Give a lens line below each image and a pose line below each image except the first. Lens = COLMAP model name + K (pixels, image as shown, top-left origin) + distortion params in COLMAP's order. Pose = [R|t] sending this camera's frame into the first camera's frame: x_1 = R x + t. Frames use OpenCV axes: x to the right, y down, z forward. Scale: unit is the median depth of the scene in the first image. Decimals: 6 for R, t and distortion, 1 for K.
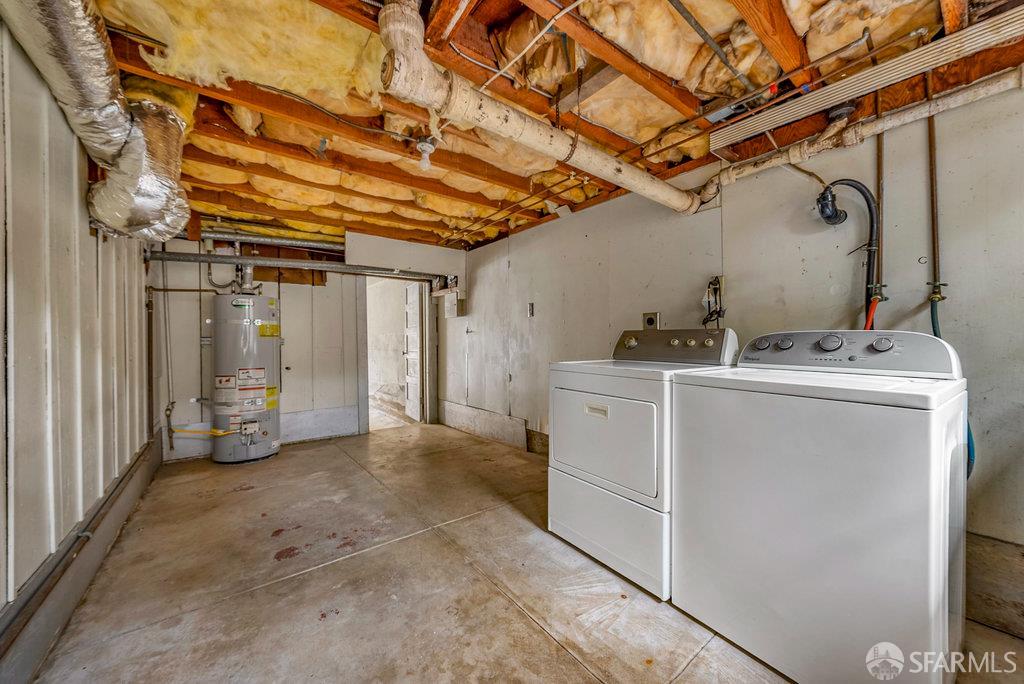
lens RADIAL K [[377.1, 0, 512.8], [0, 377.1, 341.7], [0, 0, 1]] dist [-0.001859, -0.000182]
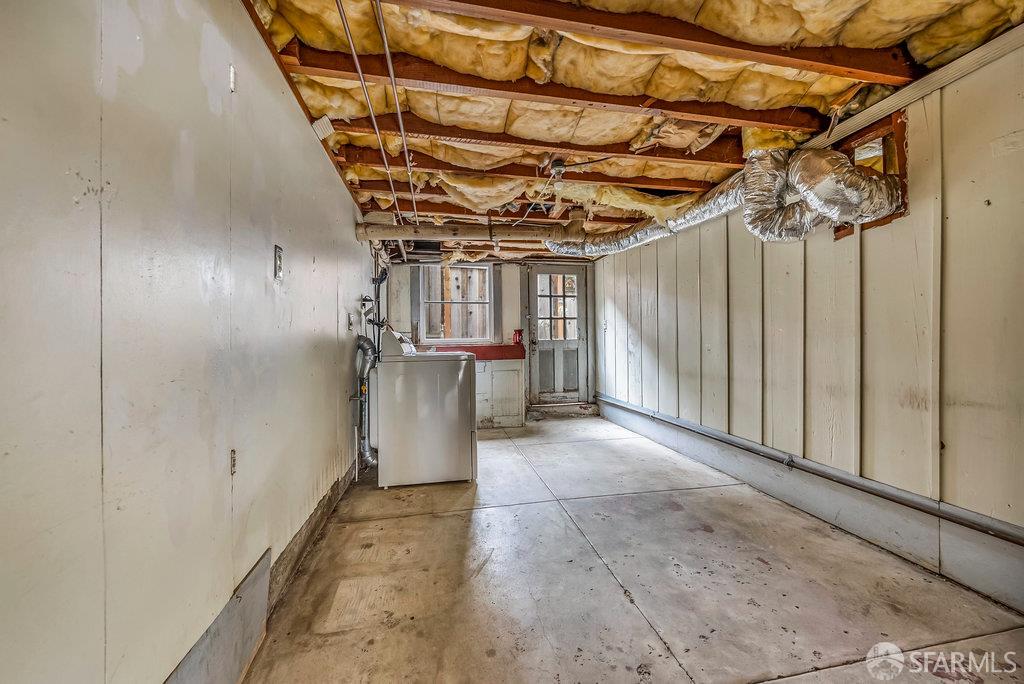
lens RADIAL K [[377.1, 0, 511.9], [0, 377.1, 344.0], [0, 0, 1]] dist [-0.001859, -0.000182]
pose [[-0.896721, 0.016669, 0.442282, -0.497952], [0.019363, 0.999811, 0.001577, 0.010130], [-0.442173, 0.009978, -0.896874, 1.722657]]
